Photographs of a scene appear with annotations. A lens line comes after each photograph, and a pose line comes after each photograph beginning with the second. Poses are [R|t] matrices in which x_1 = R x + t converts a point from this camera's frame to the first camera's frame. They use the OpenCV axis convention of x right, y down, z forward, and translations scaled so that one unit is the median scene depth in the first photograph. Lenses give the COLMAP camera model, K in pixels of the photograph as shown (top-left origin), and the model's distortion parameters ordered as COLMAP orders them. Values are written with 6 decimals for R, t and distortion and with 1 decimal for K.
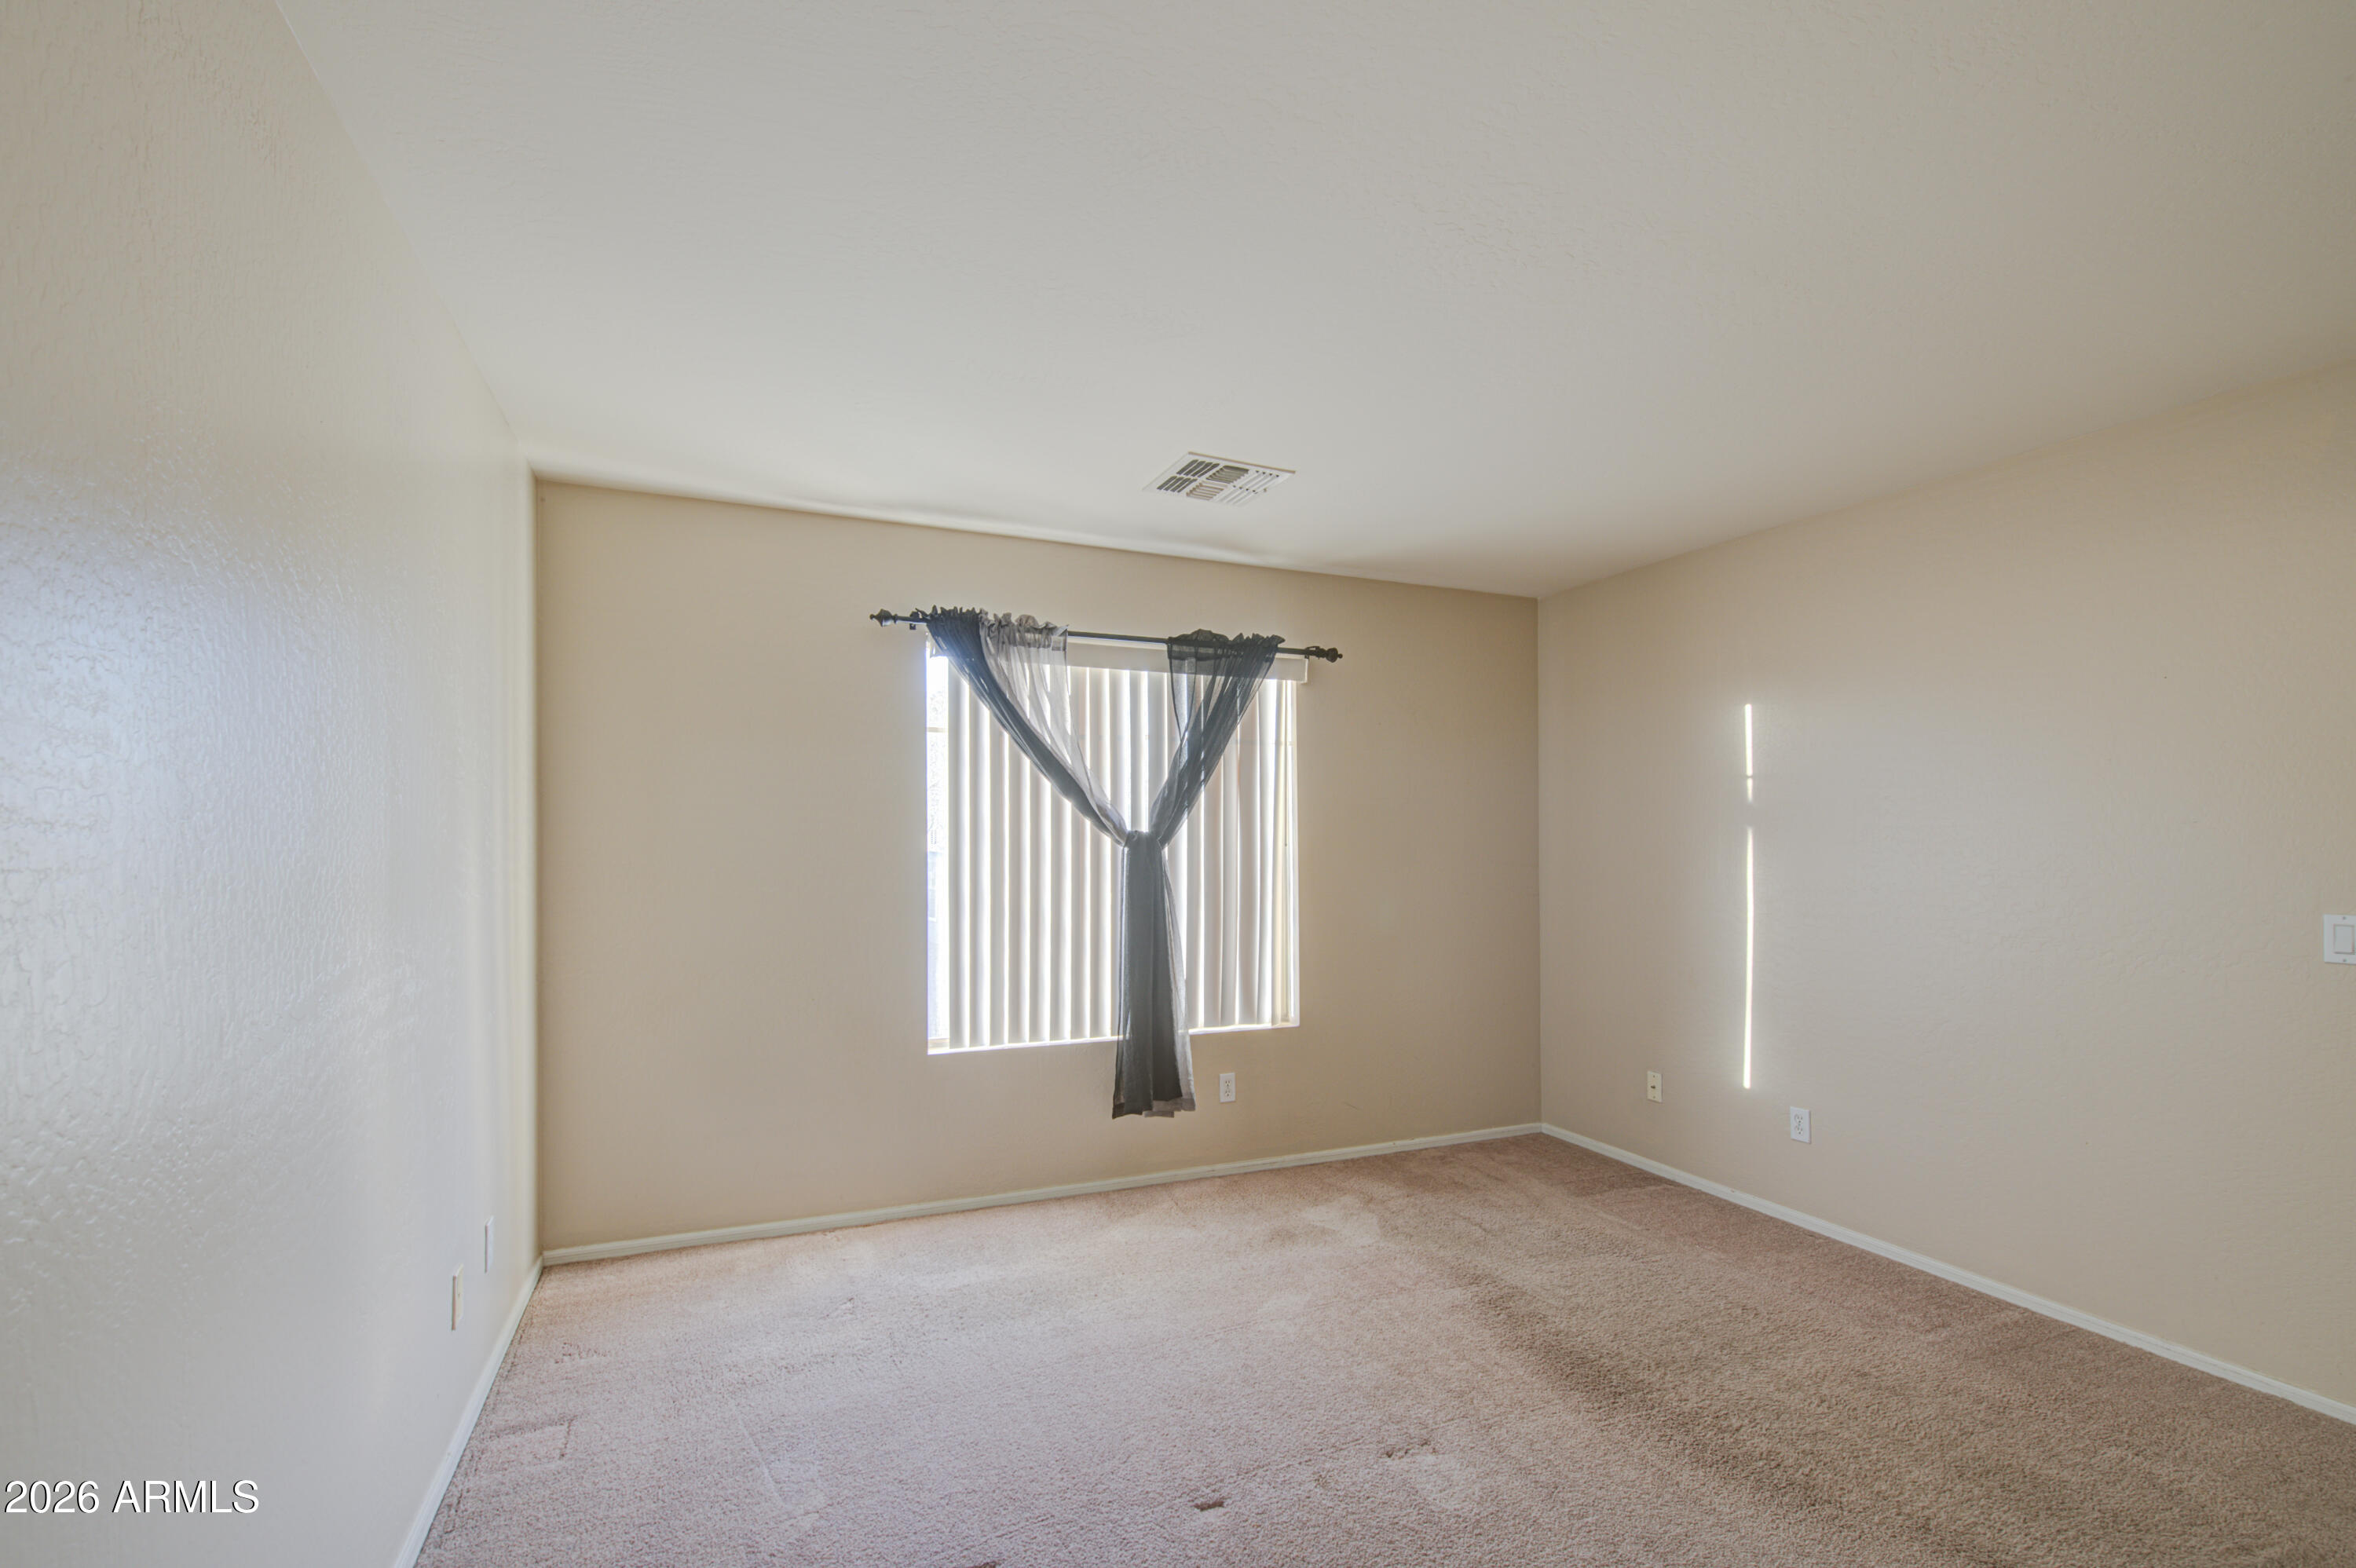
lens RADIAL K [[1018.8, 0, 1178.3], [0, 1018.8, 852.9], [0, 0, 1]] dist [-0.000091, -0.000008]
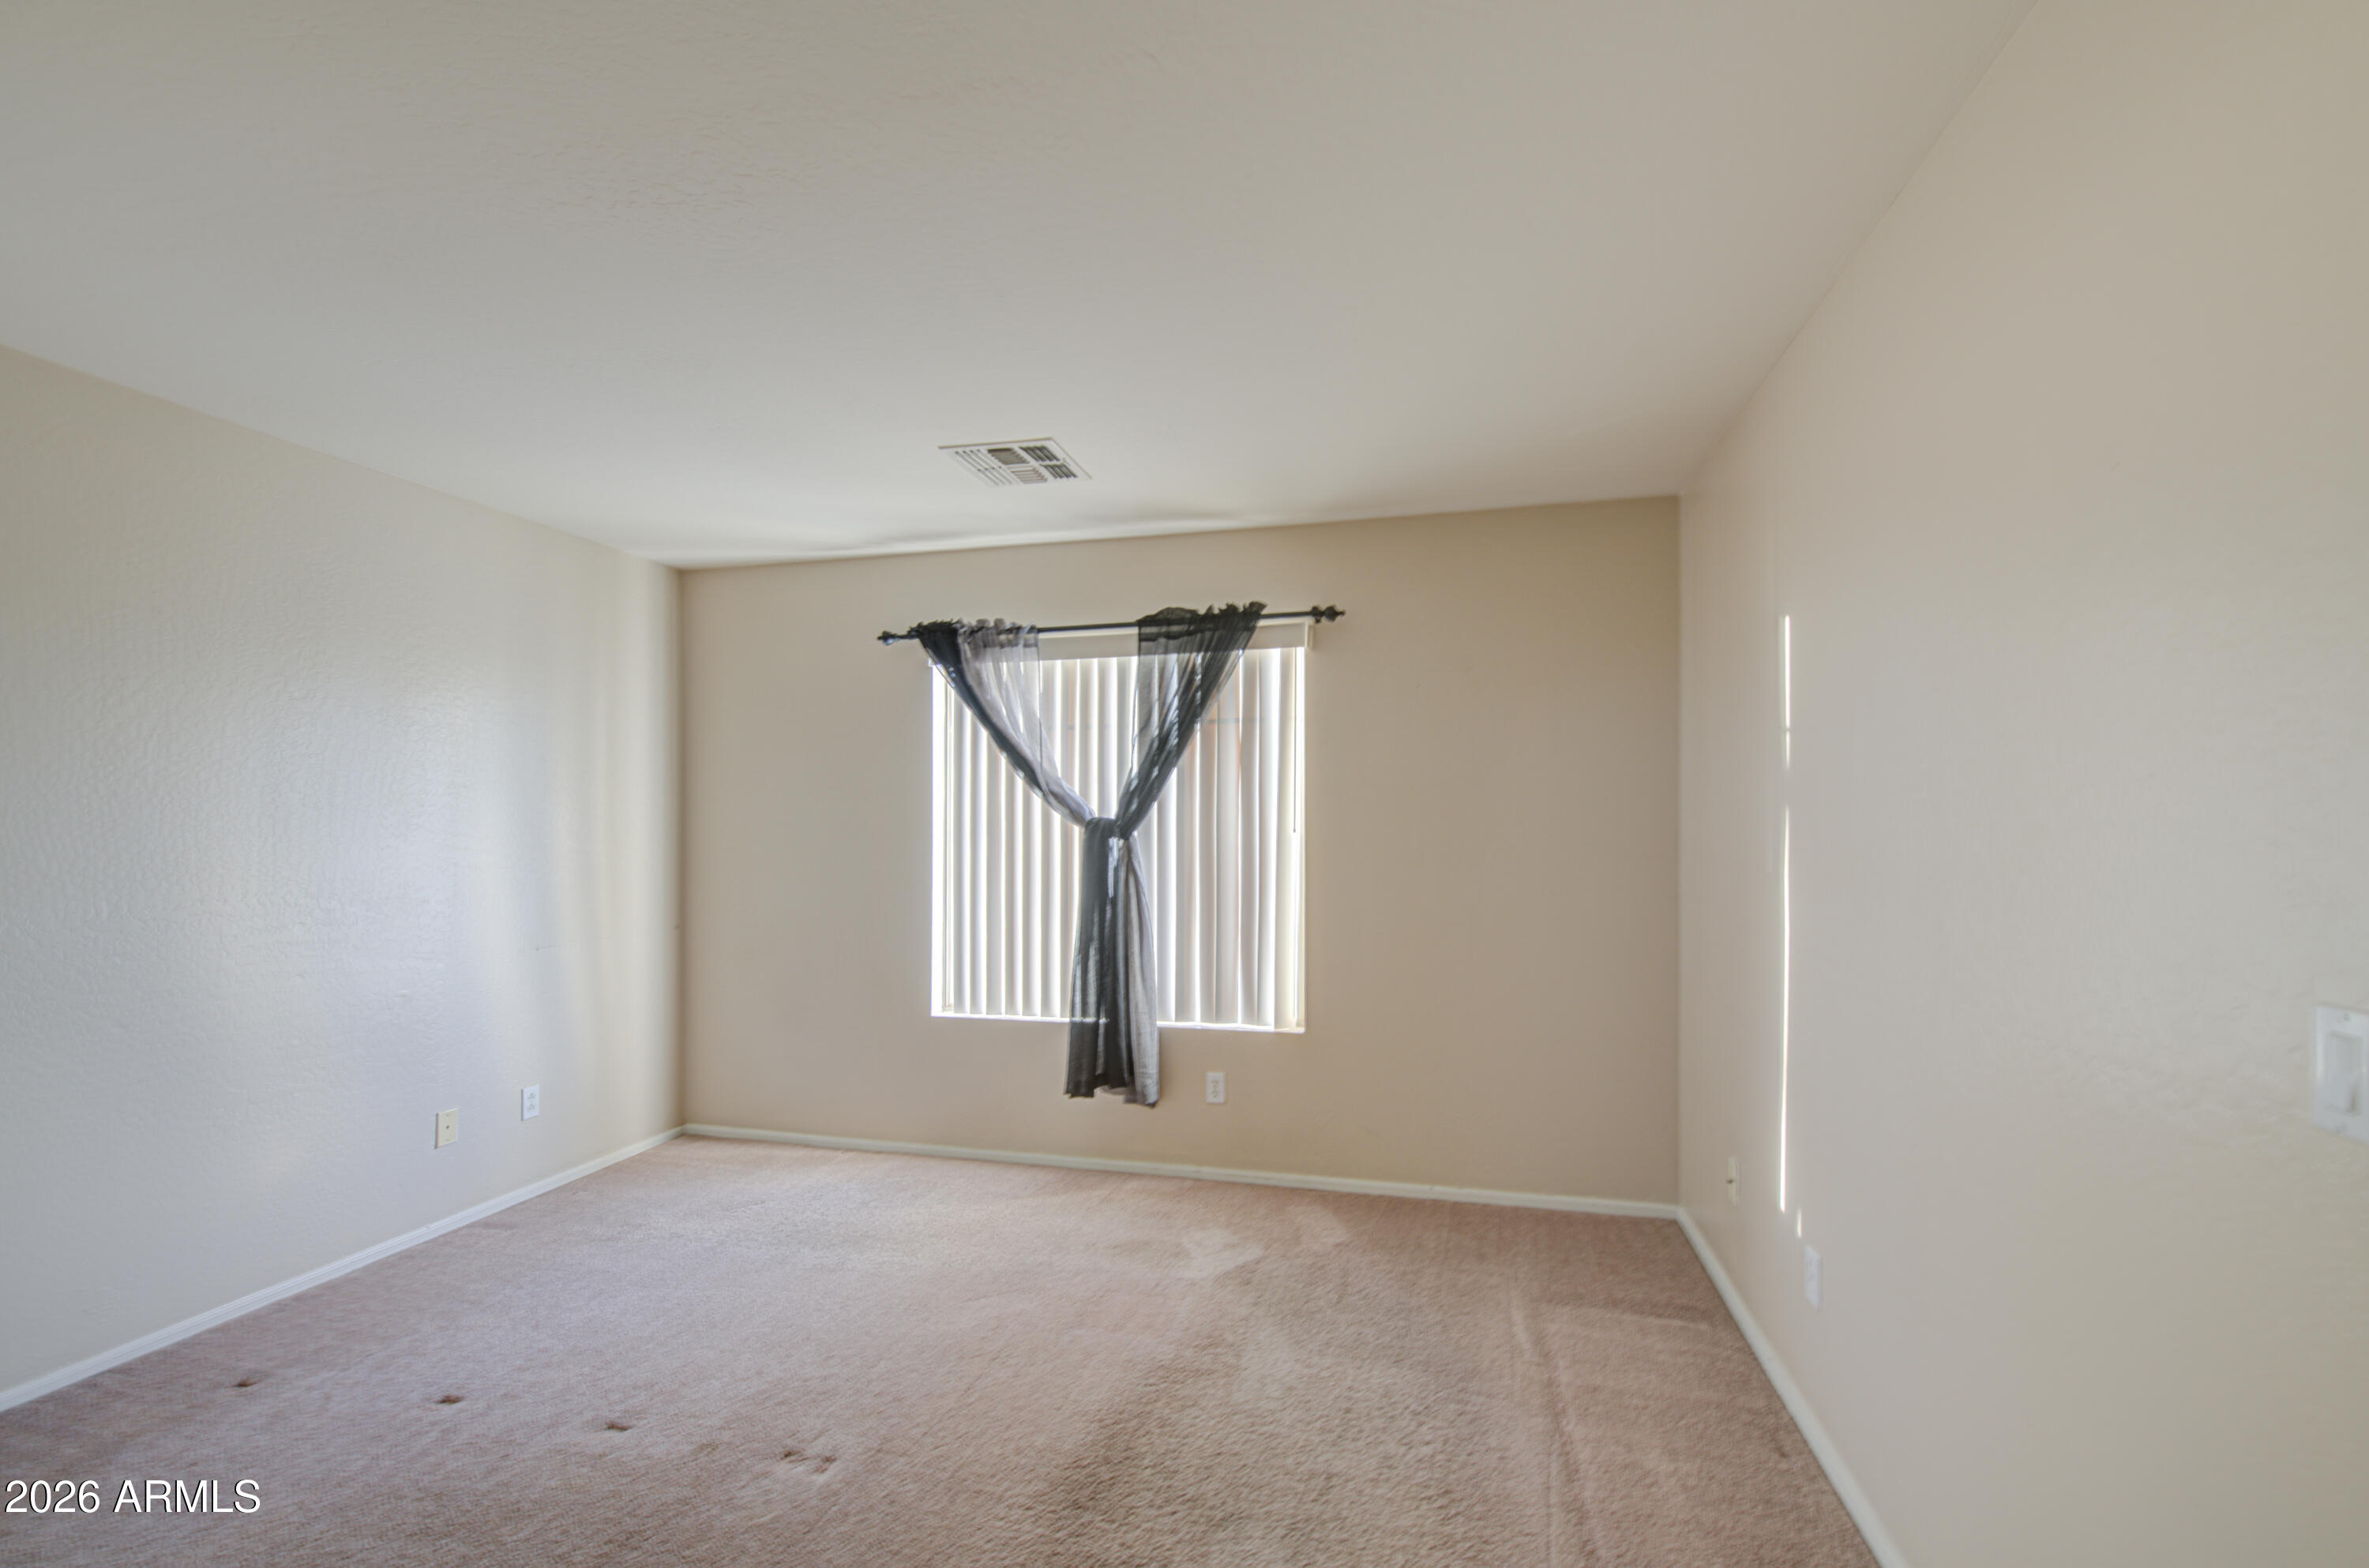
lens RADIAL K [[998.1, 0, 1220.2], [0, 998.1, 848.0], [0, 0, 1]] dist [0.000587, -0.000047]
pose [[0.804491, 0.008010, -0.593911, 0.639486], [-0.001591, 0.999935, 0.011330, -0.002954], [0.593963, -0.008170, 0.804451, 0.276154]]
